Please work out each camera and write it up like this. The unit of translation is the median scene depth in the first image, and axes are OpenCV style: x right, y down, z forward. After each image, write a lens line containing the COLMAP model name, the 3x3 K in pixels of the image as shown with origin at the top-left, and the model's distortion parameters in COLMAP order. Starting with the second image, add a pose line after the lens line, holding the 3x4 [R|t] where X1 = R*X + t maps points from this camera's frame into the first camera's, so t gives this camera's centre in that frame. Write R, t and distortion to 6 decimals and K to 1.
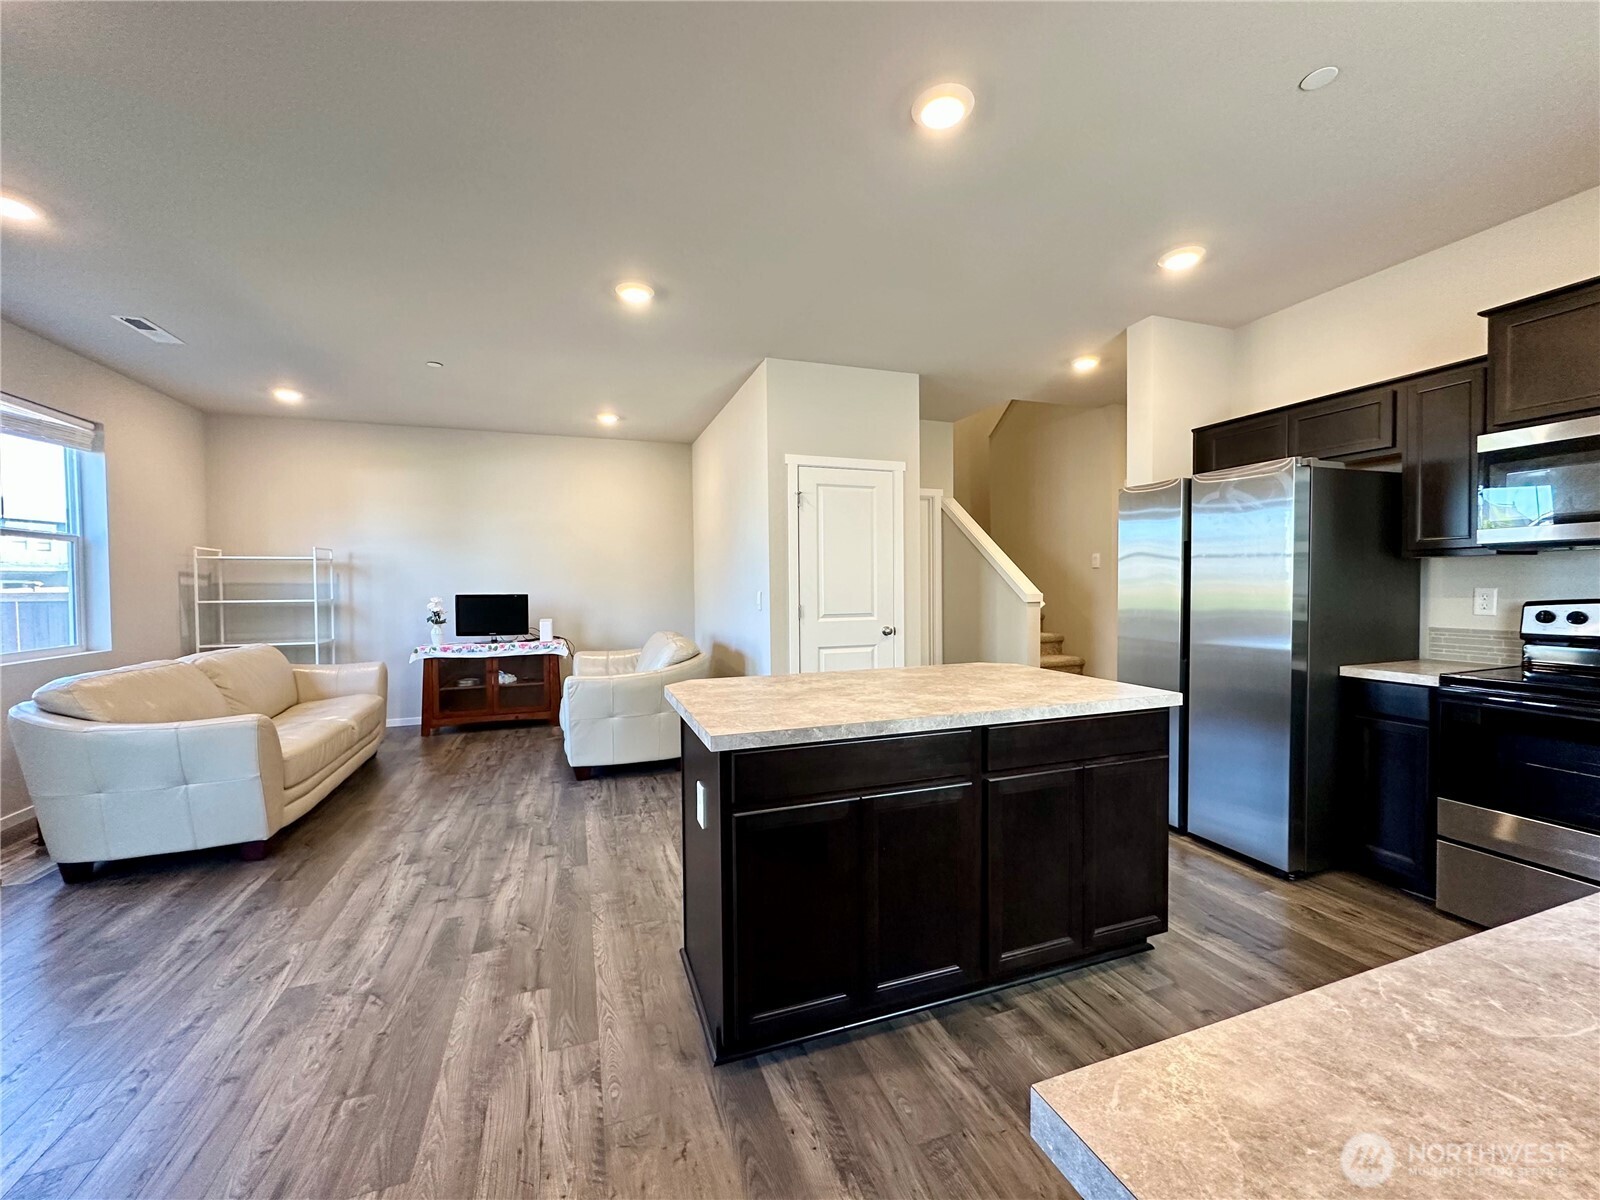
lens RADIAL K [[637.1, 0, 800.0], [0, 637.1, 600.0], [0, 0, 1]] dist [-0.002585, 0.000454]
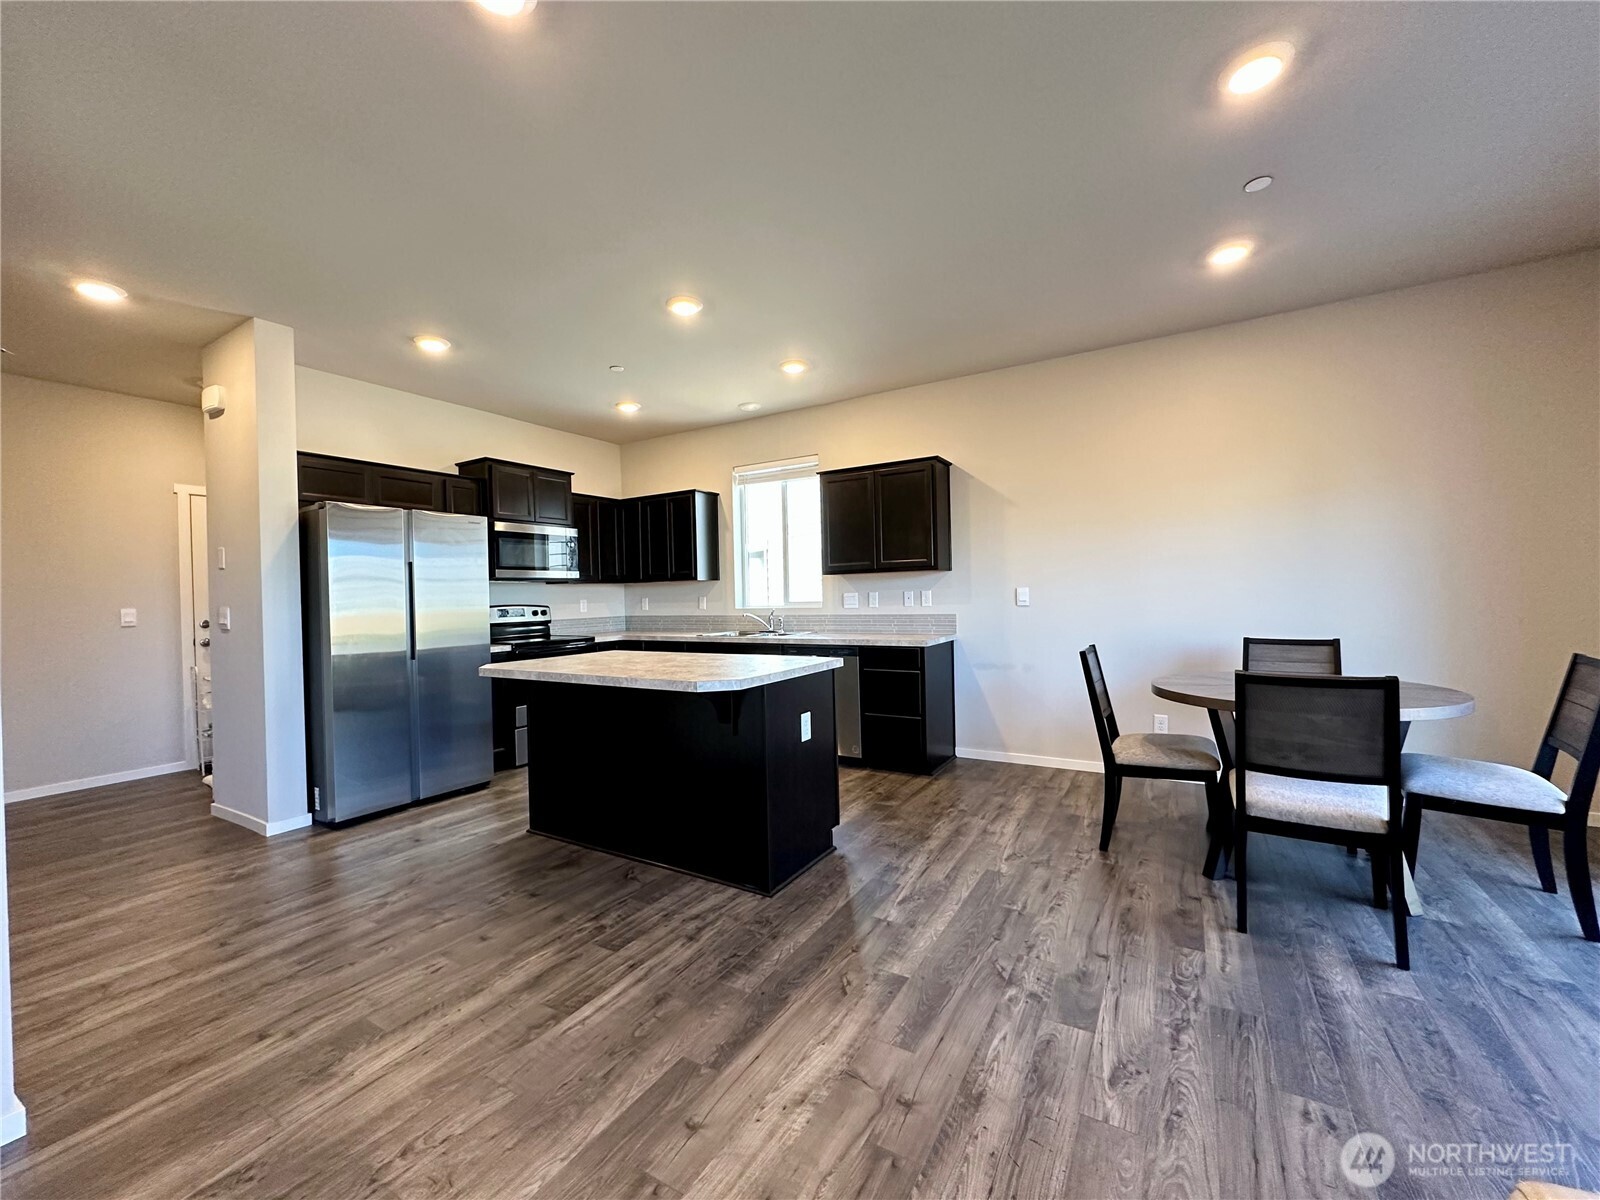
lens RADIAL K [[637.1, 0, 800.0], [0, 637.1, 600.0], [0, 0, 1]] dist [-0.002585, 0.000454]
pose [[-0.630561, 0.020165, 0.775878, -1.082978], [0.050282, 0.998624, 0.014911, -0.001203], [-0.774509, 0.048415, -0.630707, 1.595126]]
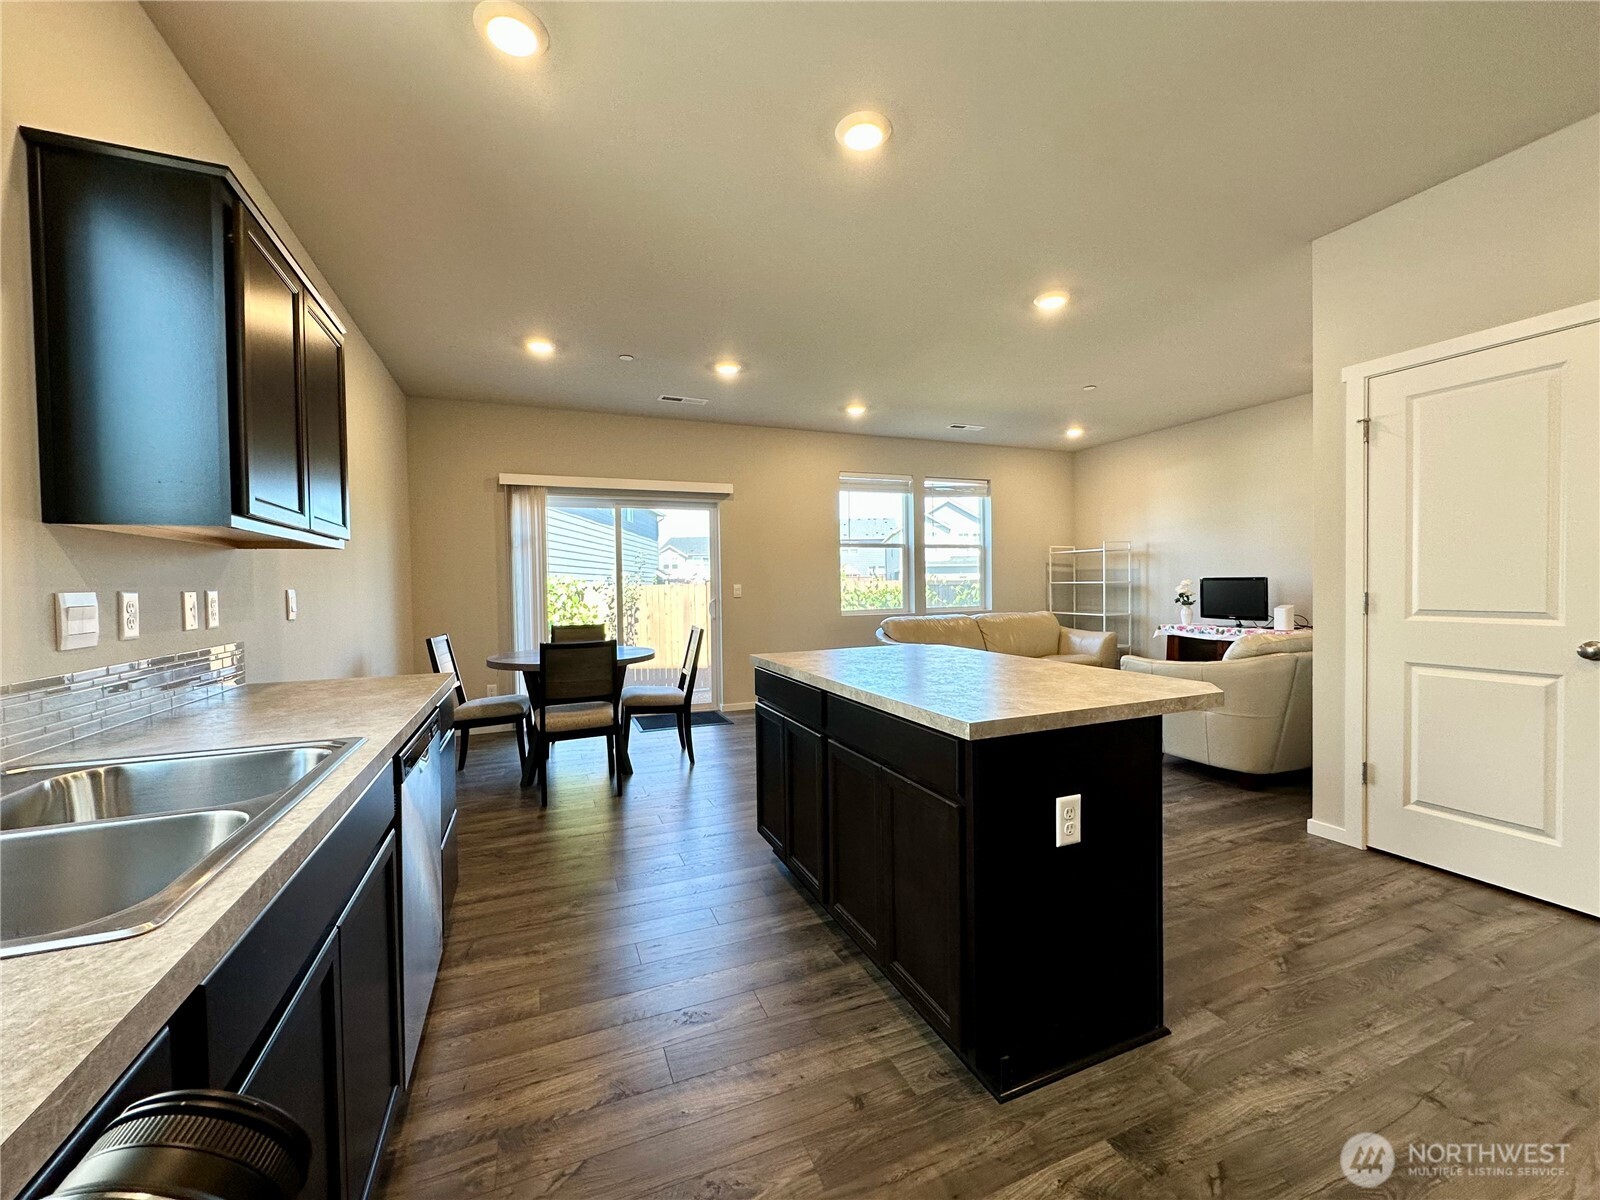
lens RADIAL K [[637.1, 0, 800.0], [0, 637.1, 600.0], [0, 0, 1]] dist [-0.002585, 0.000454]
pose [[0.046788, 0.034293, -0.998316, 1.145079], [-0.009184, 0.999383, 0.033899, -0.002649], [0.998863, 0.007583, 0.047074, 0.721629]]
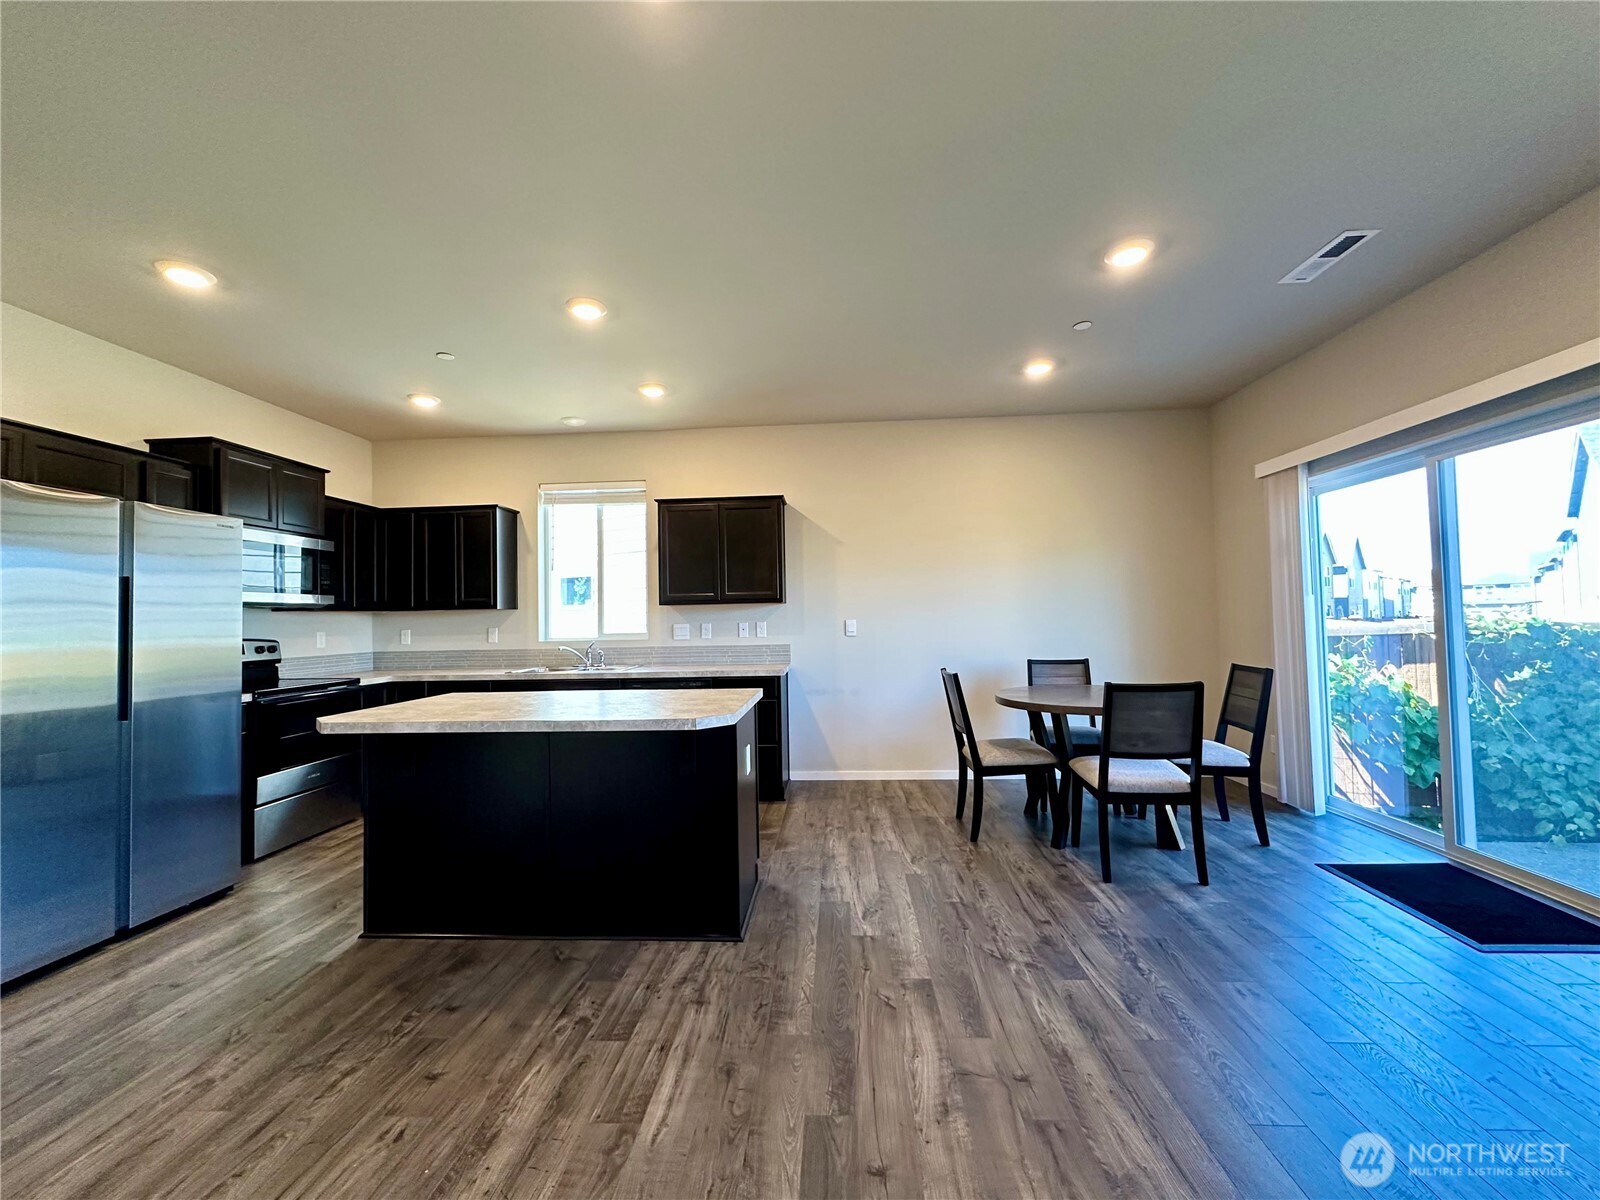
lens RADIAL K [[637.1, 0, 800.0], [0, 637.1, 600.0], [0, 0, 1]] dist [-0.002585, 0.000454]
pose [[-0.917973, 0.042745, 0.394332, -0.710675], [0.040988, 0.999077, -0.012880, -0.021273], [-0.394519, 0.004339, -0.918878, 1.894823]]
